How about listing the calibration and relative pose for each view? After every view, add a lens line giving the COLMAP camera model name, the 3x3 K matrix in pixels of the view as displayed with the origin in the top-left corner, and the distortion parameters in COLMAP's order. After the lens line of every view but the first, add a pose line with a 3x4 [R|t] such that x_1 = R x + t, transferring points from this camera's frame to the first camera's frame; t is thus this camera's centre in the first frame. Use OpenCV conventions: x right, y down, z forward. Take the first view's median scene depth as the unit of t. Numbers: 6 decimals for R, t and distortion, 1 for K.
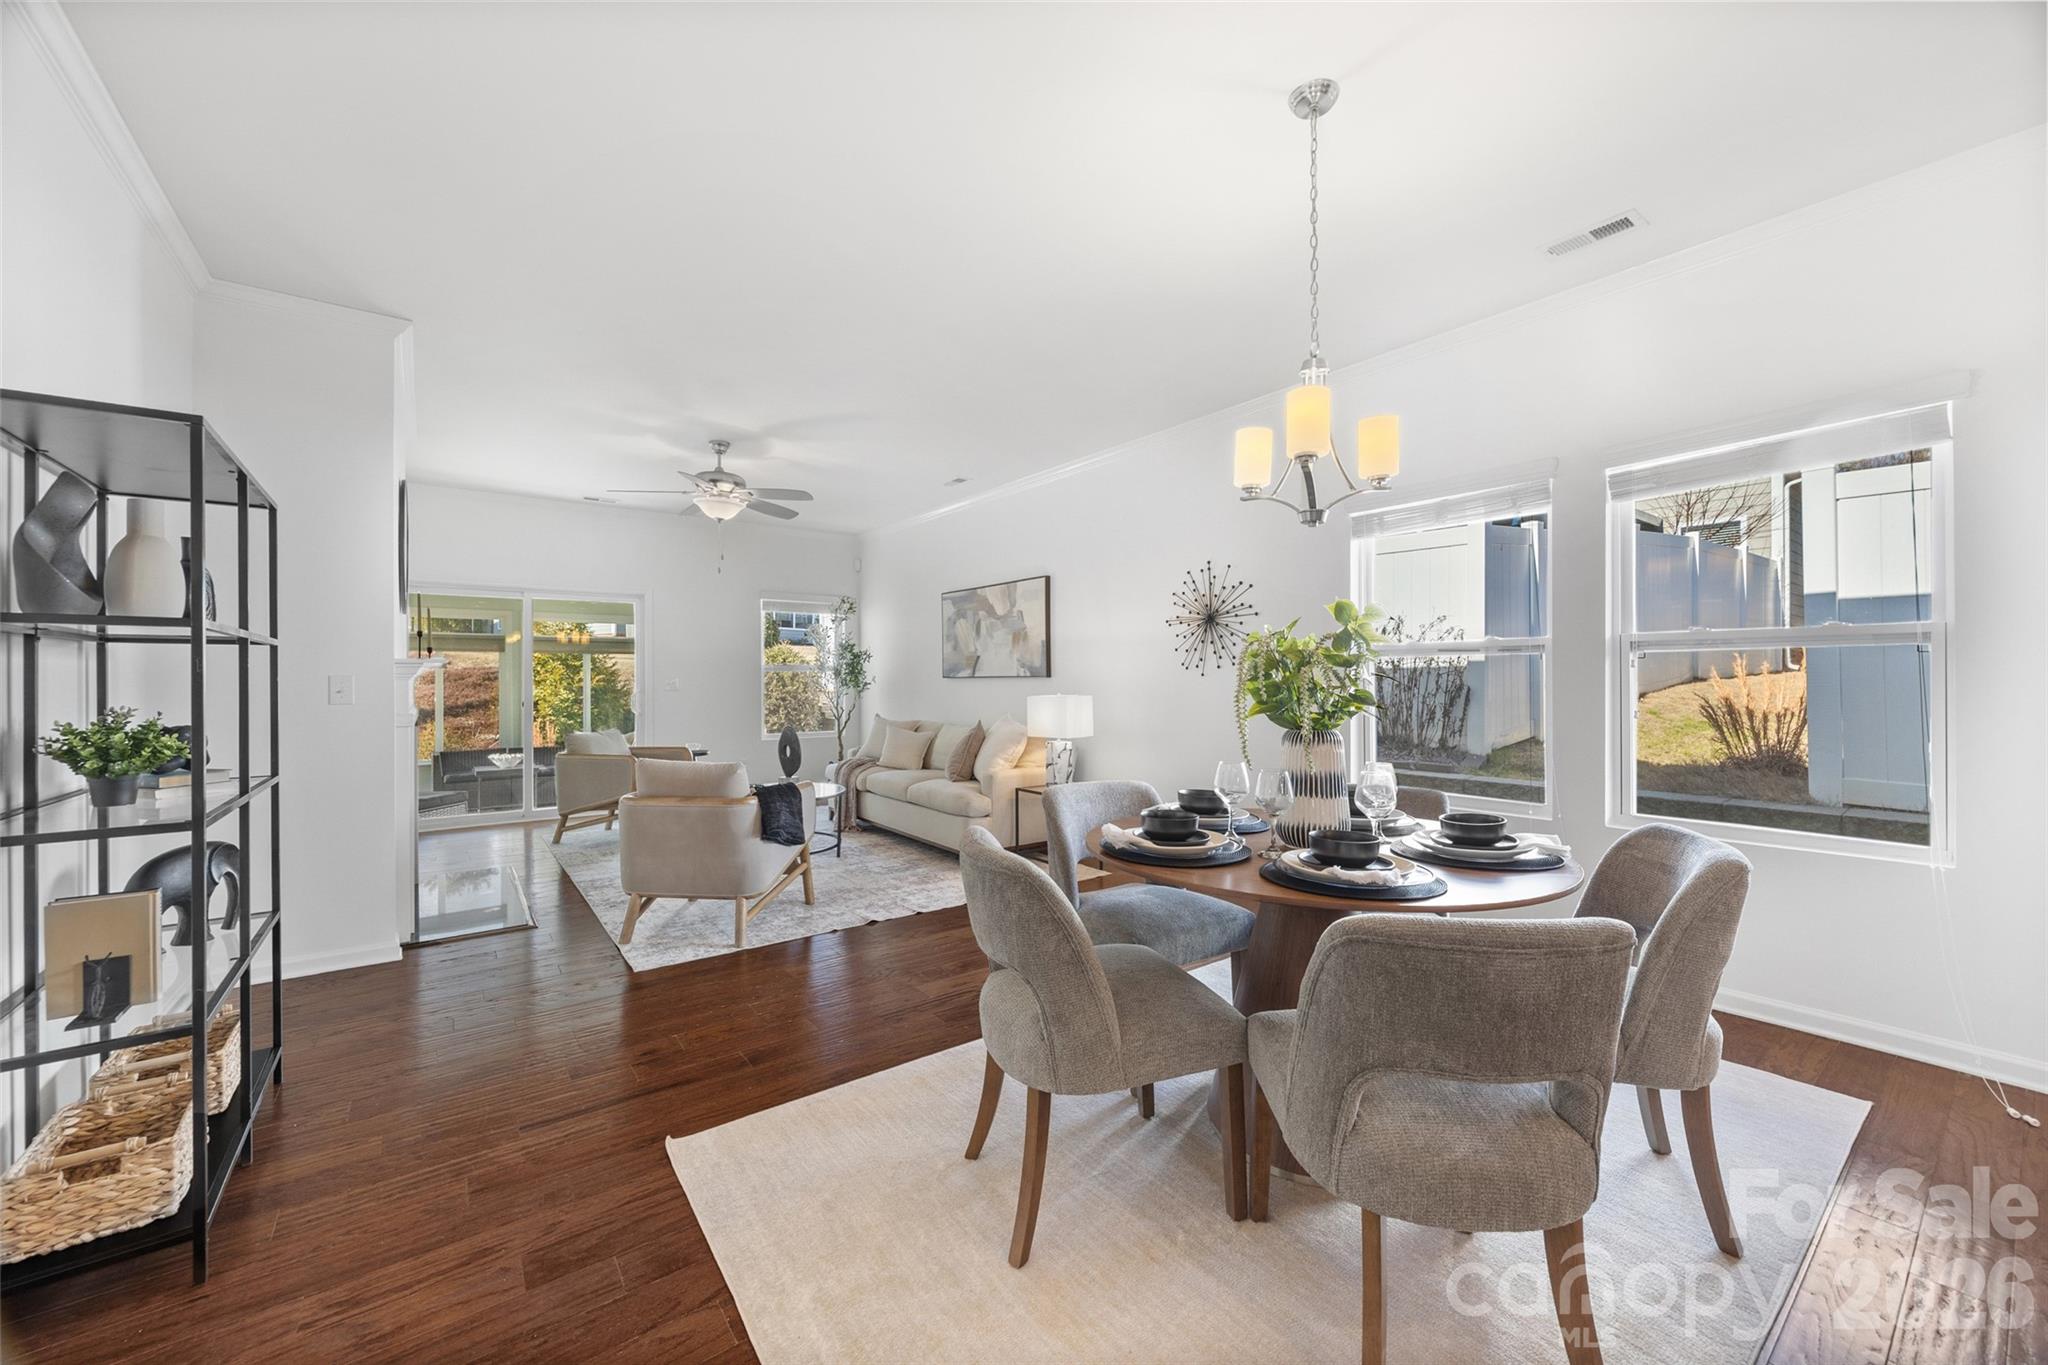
lens RADIAL K [[787.0, 0, 1024.8], [0, 787.0, 675.6], [0, 0, 1]] dist [-0.001241, -0.000243]
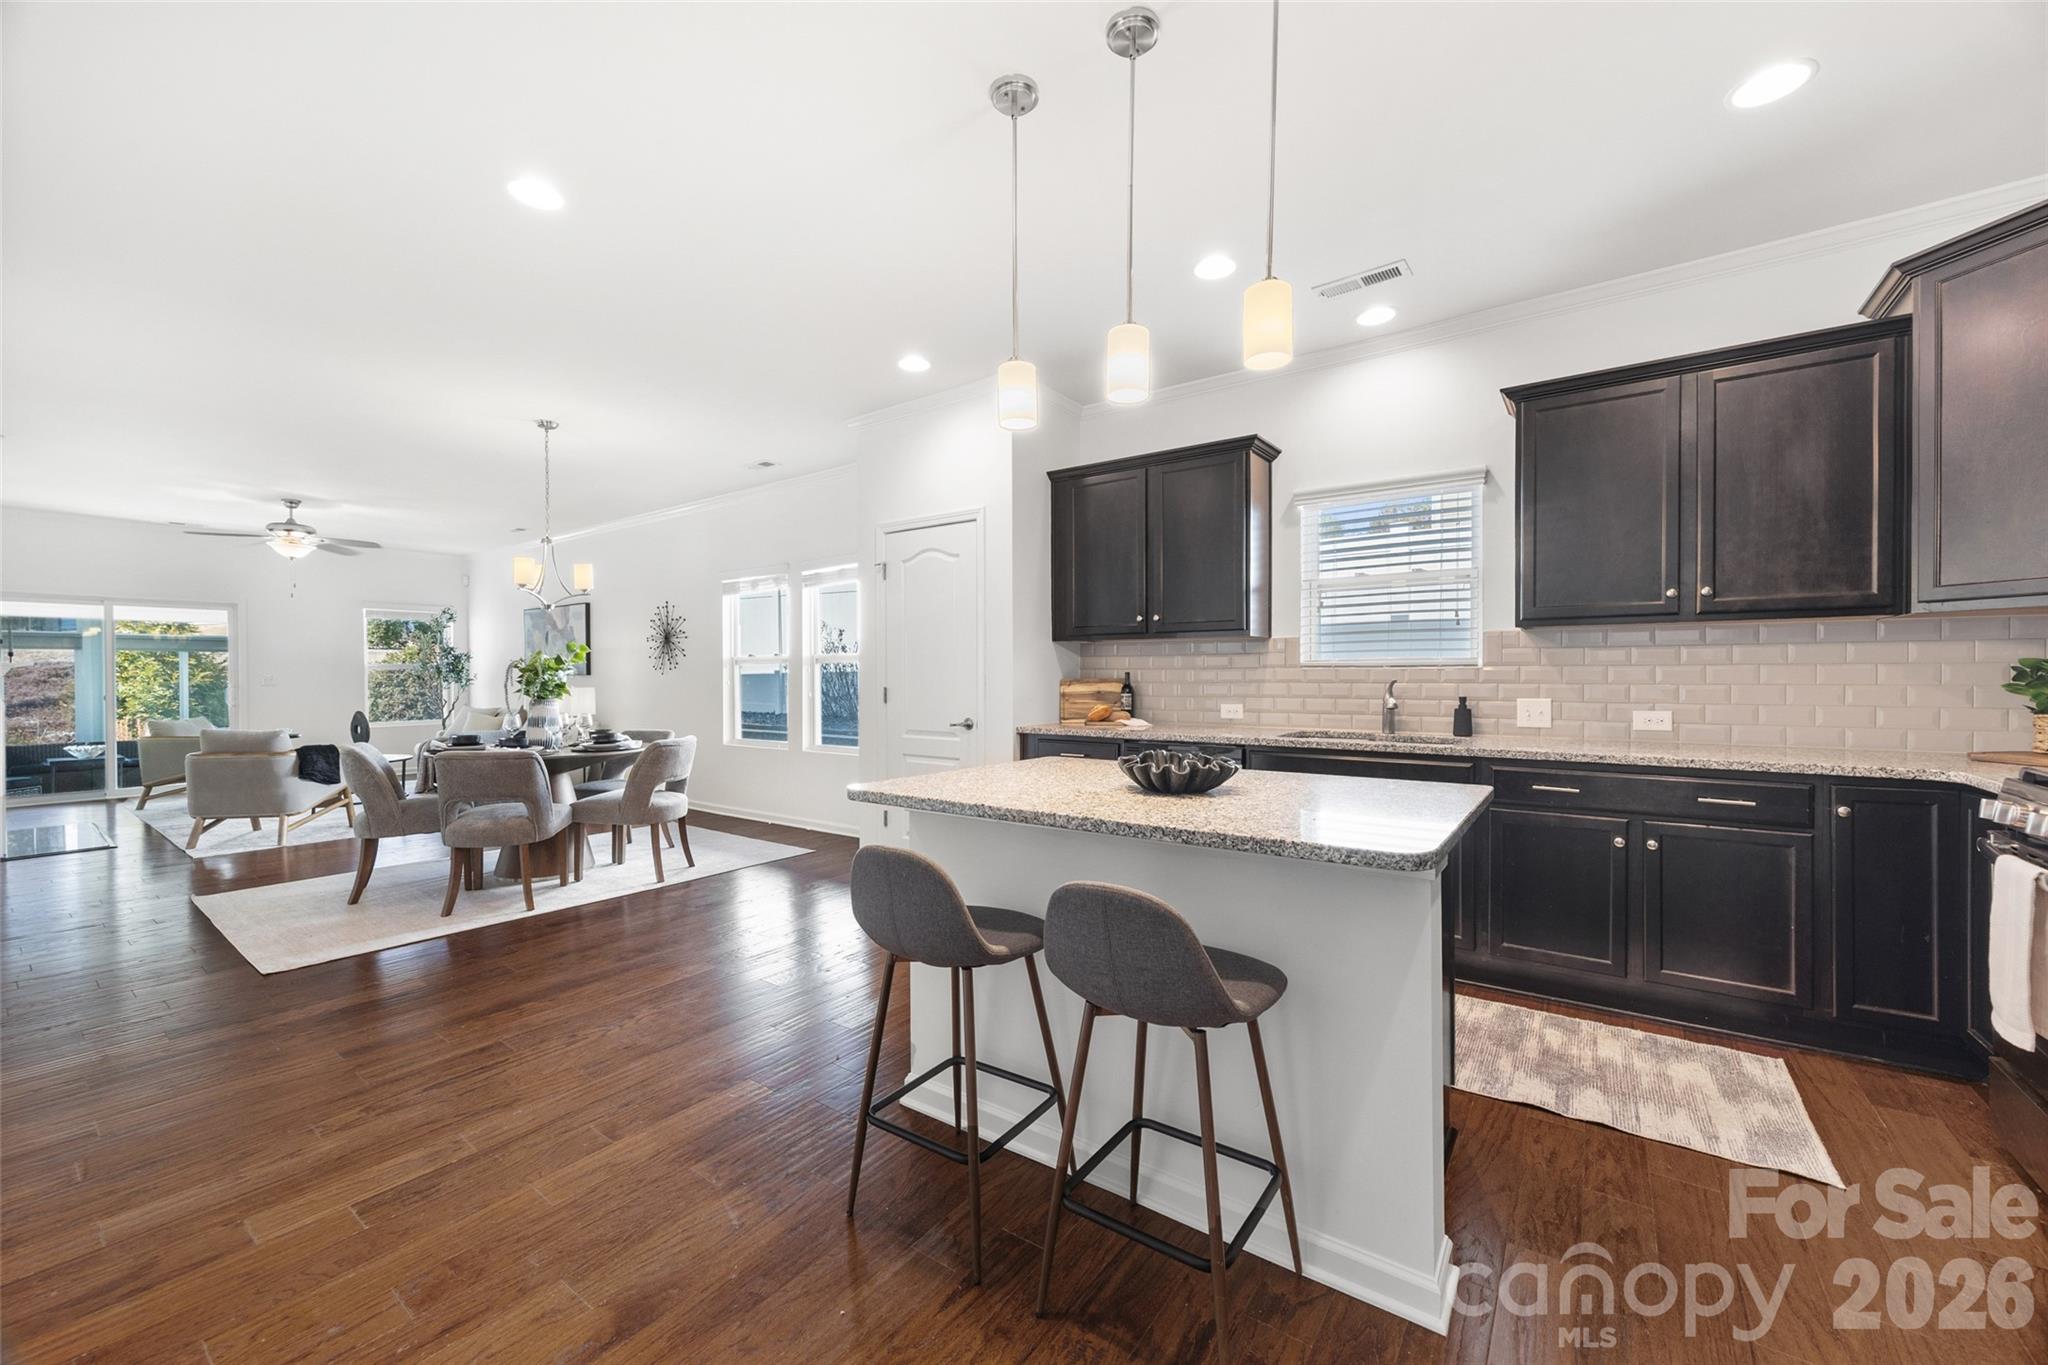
lens RADIAL K [[787.0, 0, 1023.1], [0, 787.0, 679.6], [0, 0, 1]] dist [-0.001241, -0.000243]
pose [[0.957003, -0.000866, 0.290075, 0.412066], [-0.001949, 0.999954, 0.009415, -0.005353], [-0.290070, -0.009576, 0.956957, -0.639768]]
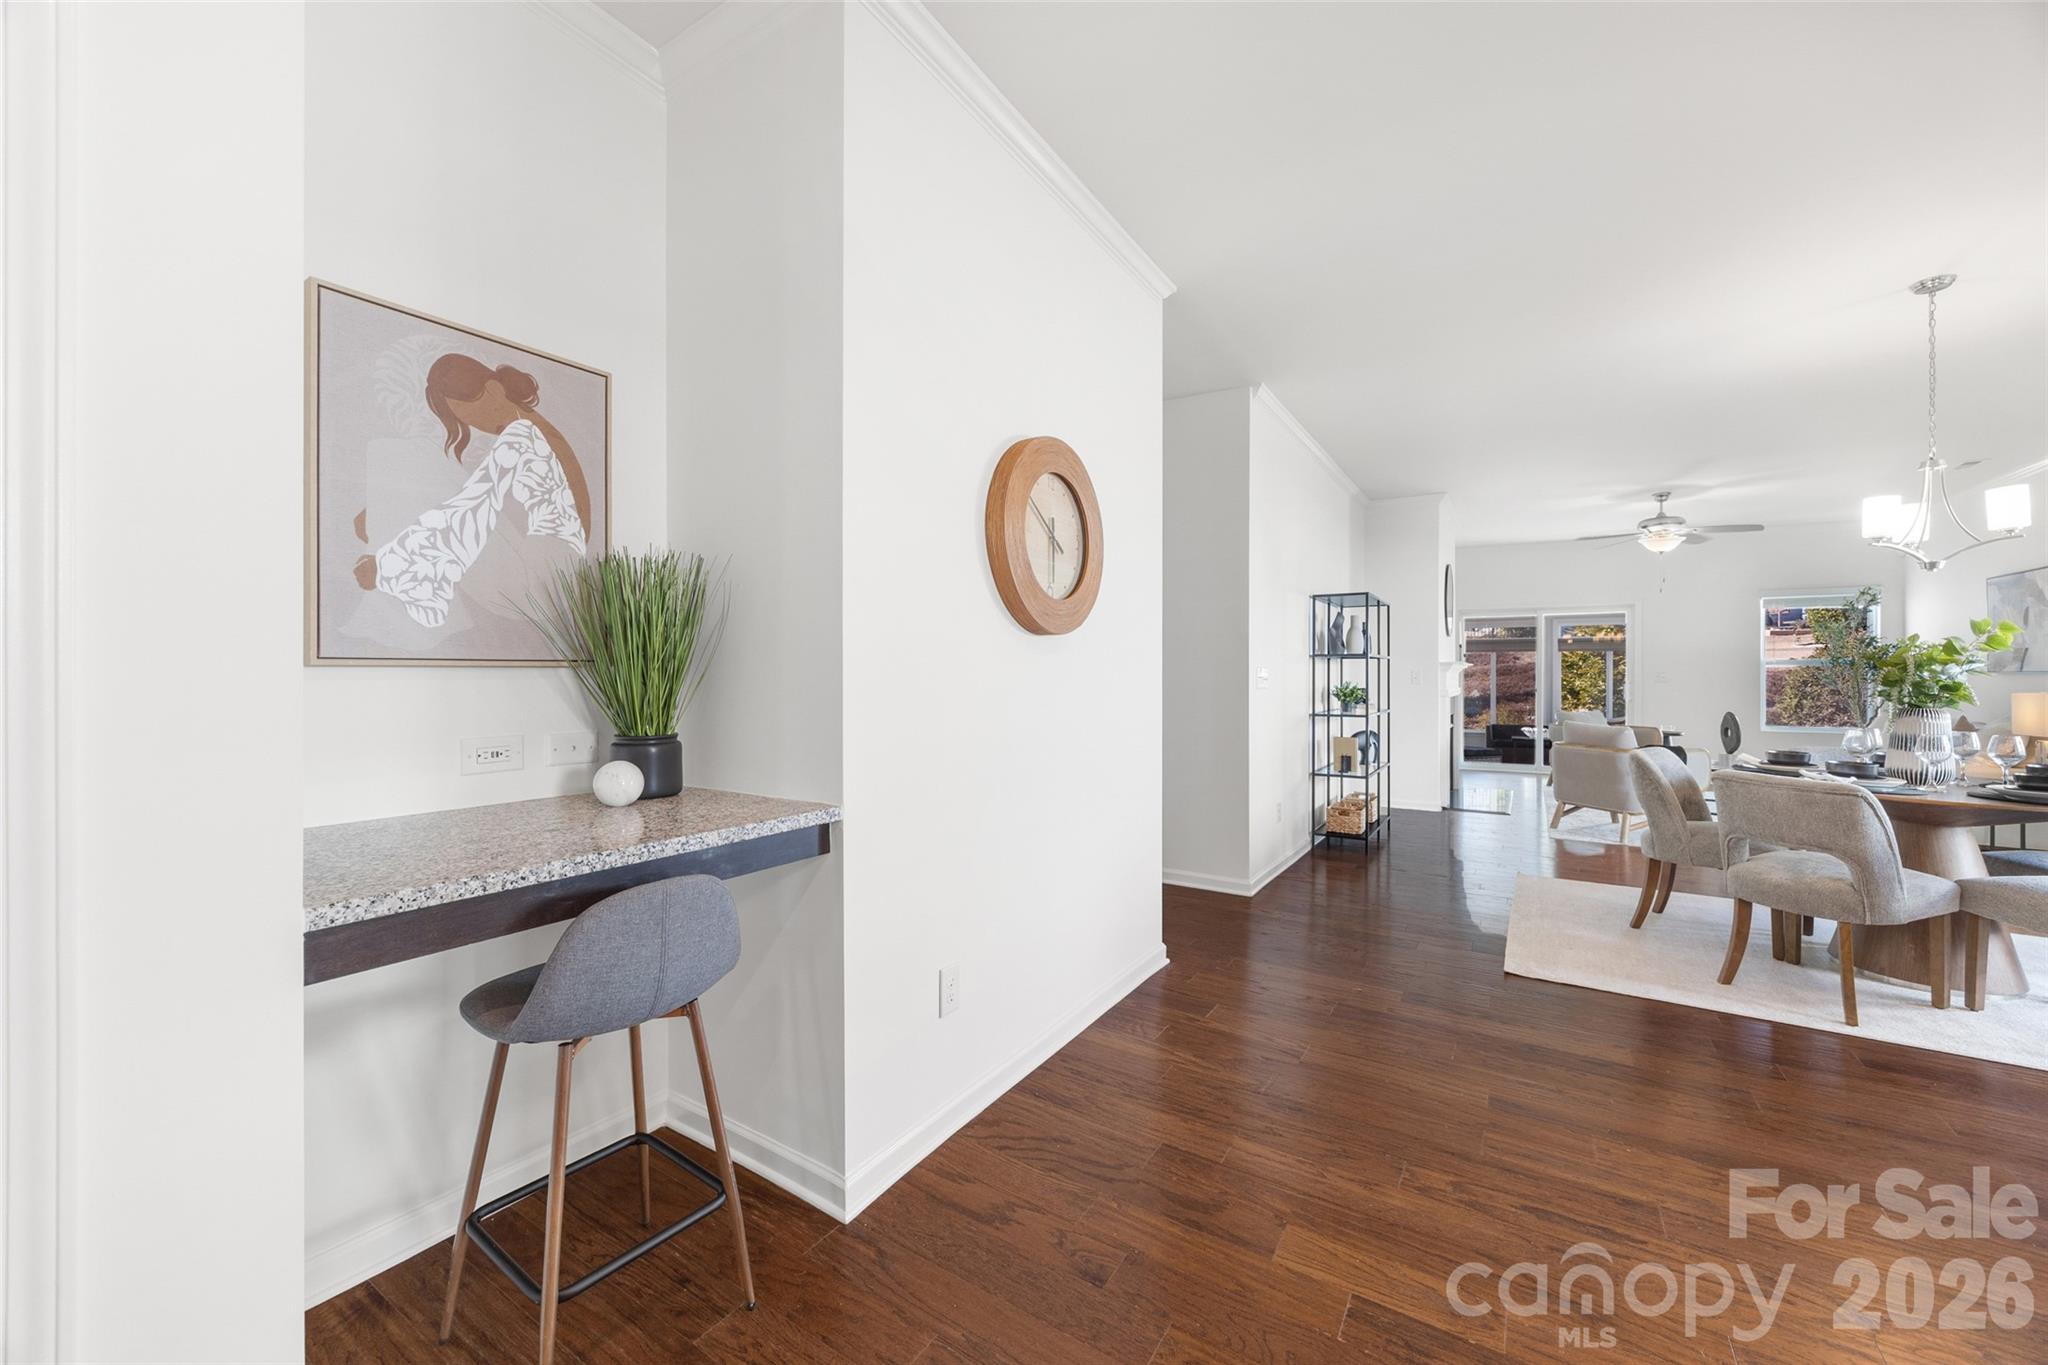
lens RADIAL K [[787.0, 0, 1036.8], [0, 787.0, 675.0], [0, 0, 1]] dist [-0.001241, -0.000243]
pose [[0.361705, 0.006656, -0.932269, 0.456585], [0.000665, 0.999972, 0.007397, -0.003028], [0.932292, -0.003295, 0.361690, -0.445448]]
